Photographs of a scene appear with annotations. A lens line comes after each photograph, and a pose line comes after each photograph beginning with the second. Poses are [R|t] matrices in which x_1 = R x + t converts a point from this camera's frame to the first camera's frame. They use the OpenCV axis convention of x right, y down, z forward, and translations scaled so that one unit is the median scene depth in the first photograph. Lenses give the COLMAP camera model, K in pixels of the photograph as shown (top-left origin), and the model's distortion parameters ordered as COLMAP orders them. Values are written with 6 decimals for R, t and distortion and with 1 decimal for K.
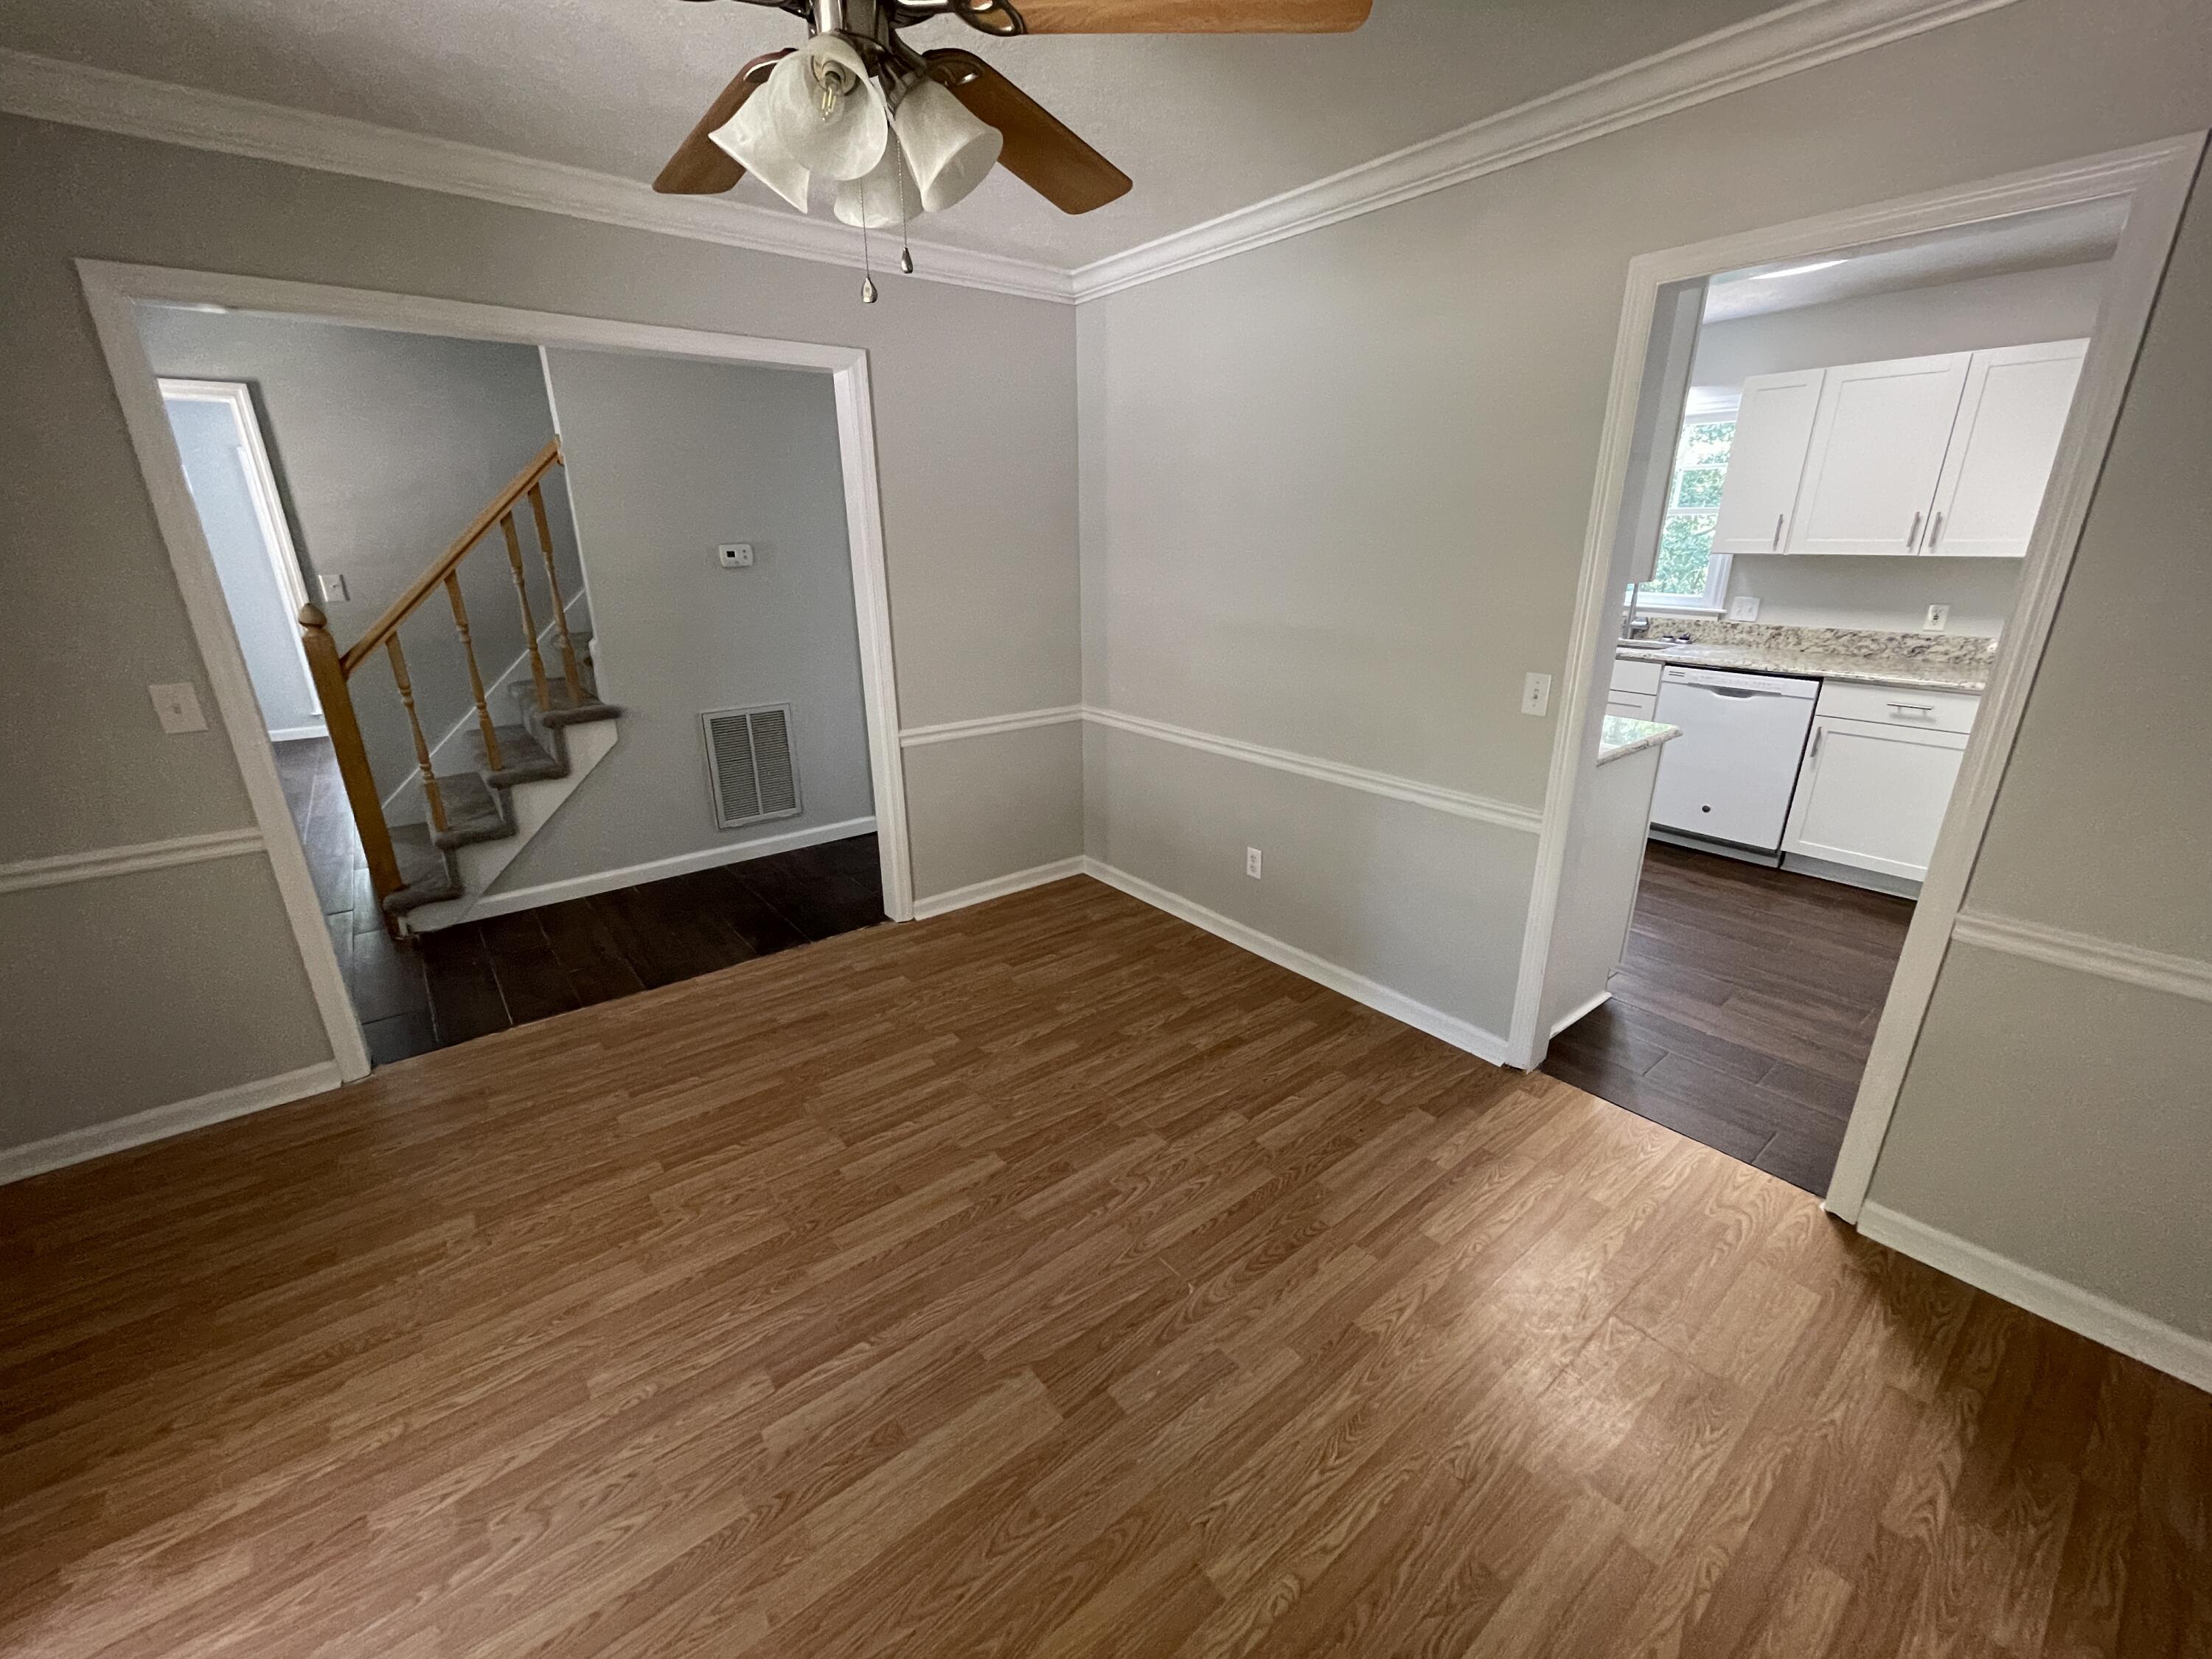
lens RADIAL K [[895.8, 0, 1106.0], [0, 895.8, 829.5], [0, 0, 1]] dist [0.001637, 0.000378]
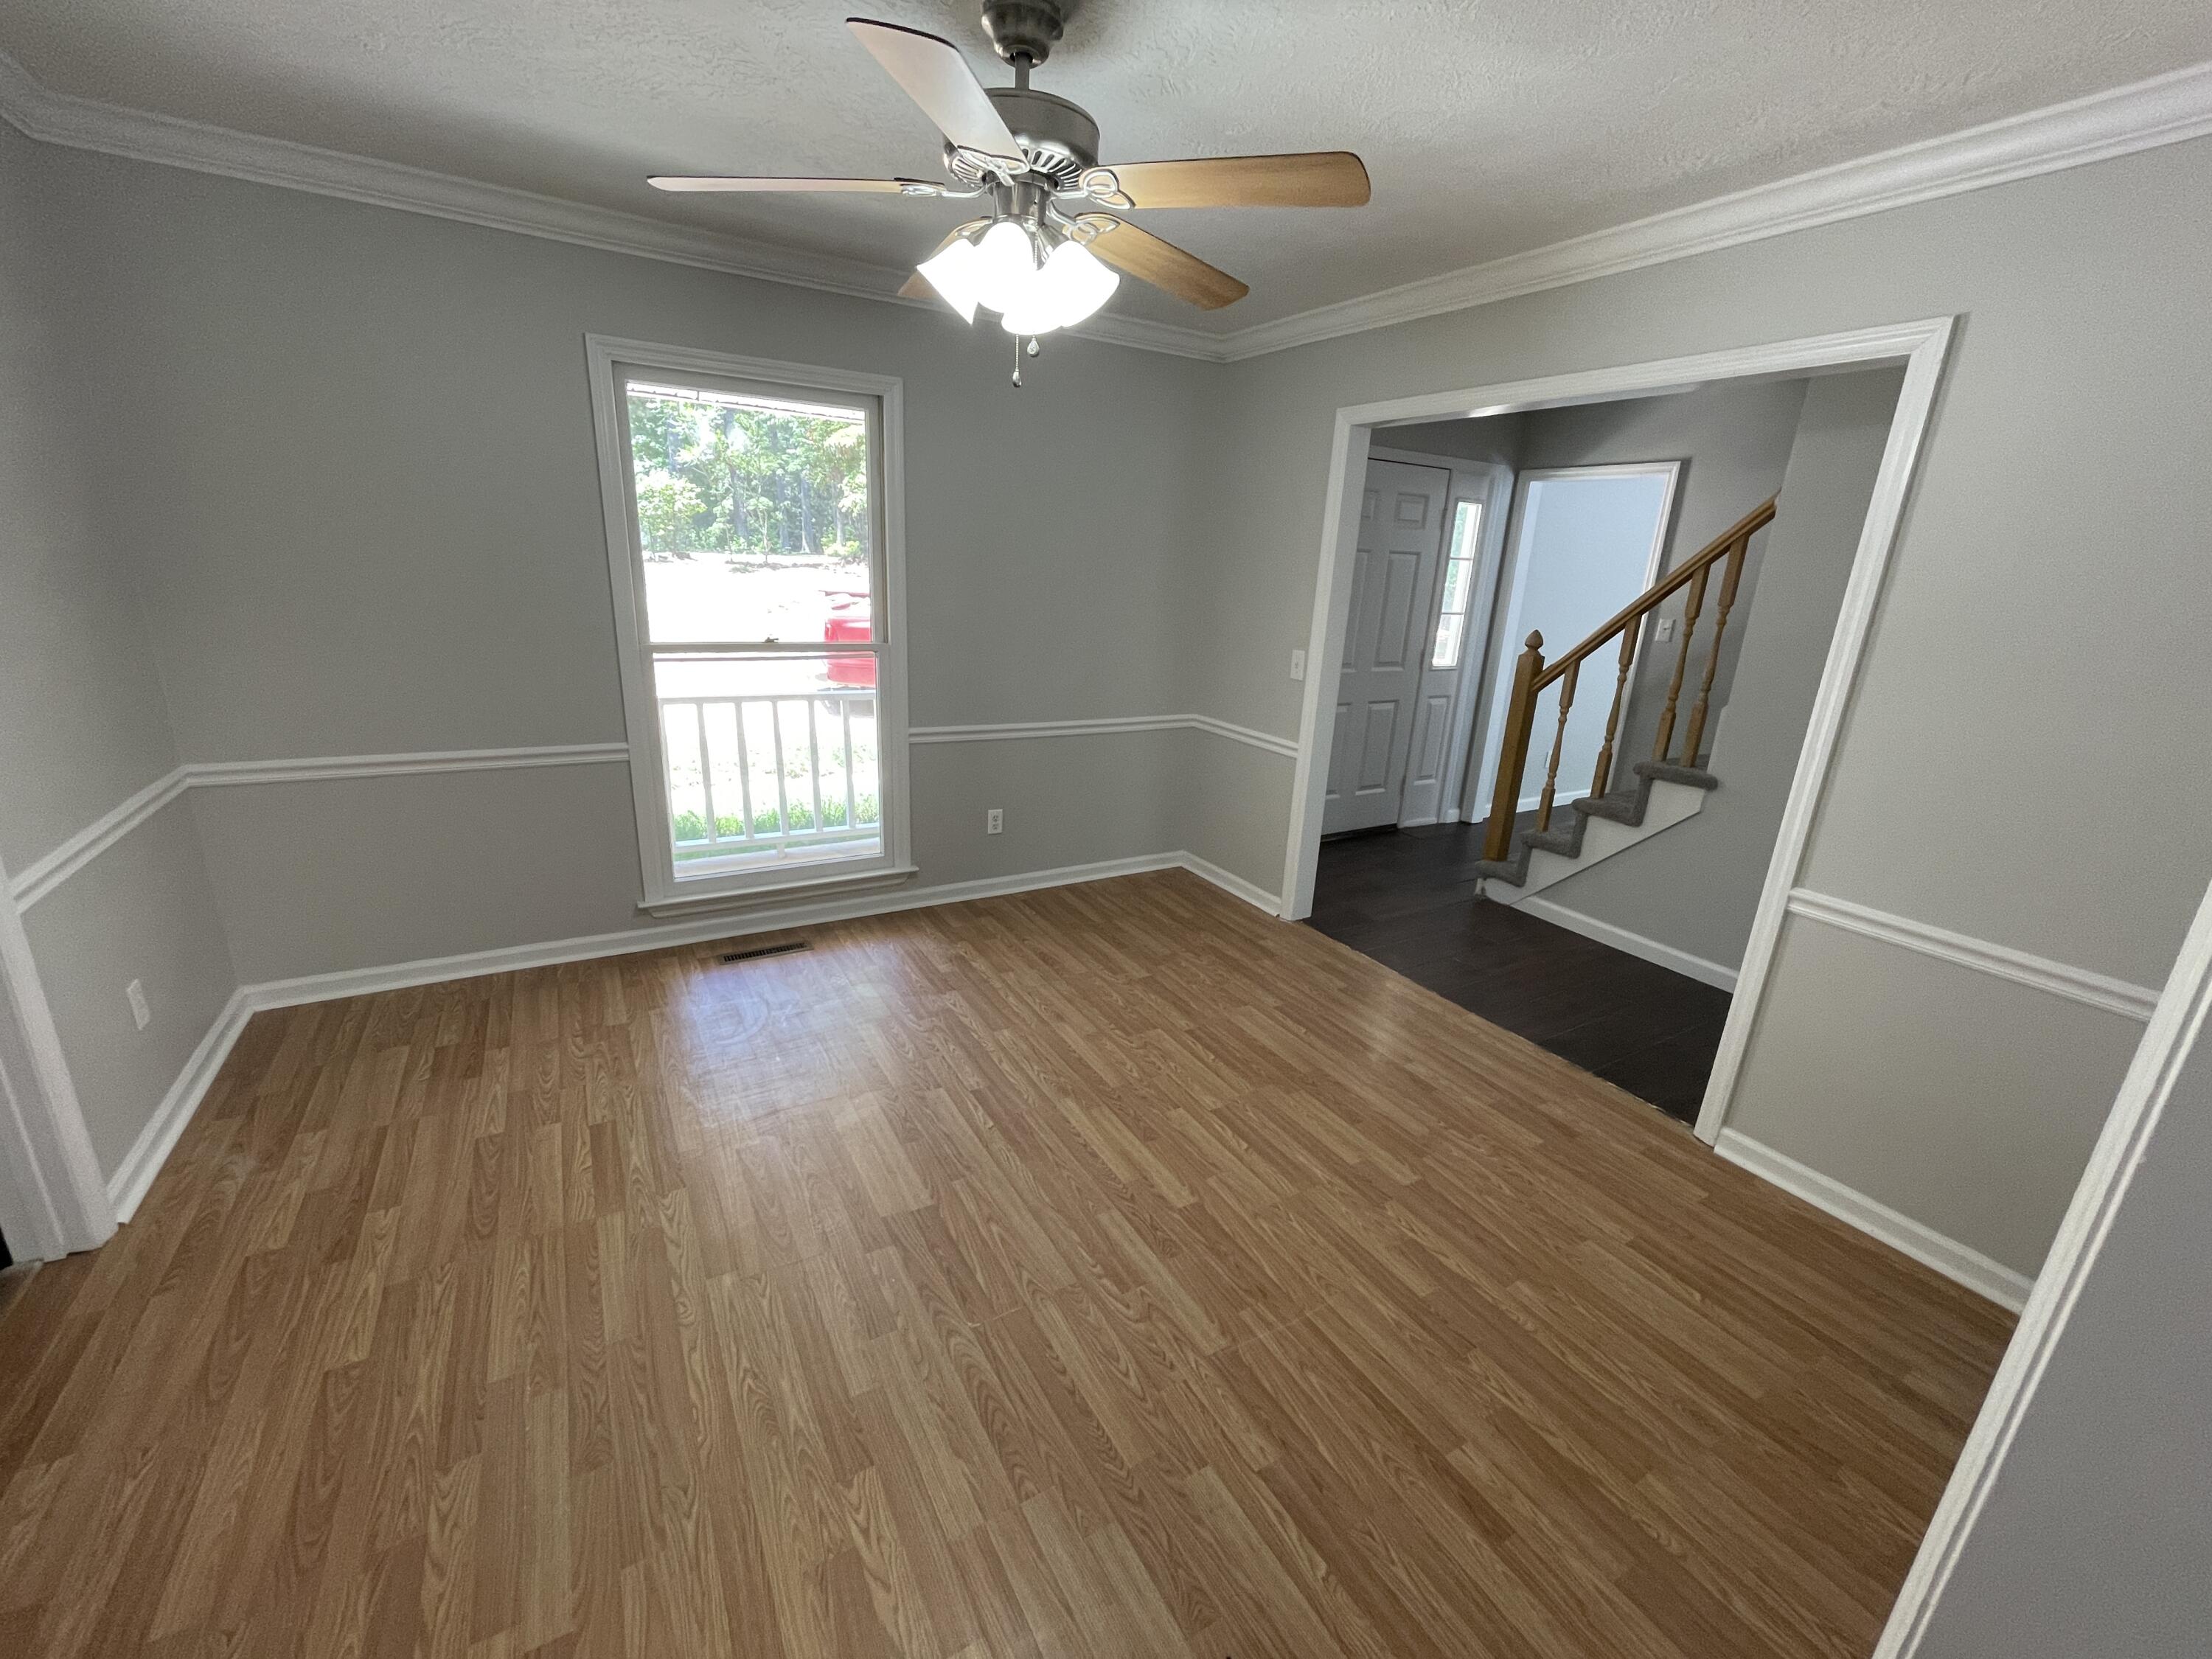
lens RADIAL K [[895.8, 0, 1106.0], [0, 895.8, 829.5], [0, 0, 1]] dist [0.001637, 0.000378]
pose [[-0.133917, 0.292519, -0.946836, 0.650583], [-0.363365, 0.874403, 0.321534, -0.251226], [0.921972, 0.387106, -0.010806, 0.723157]]
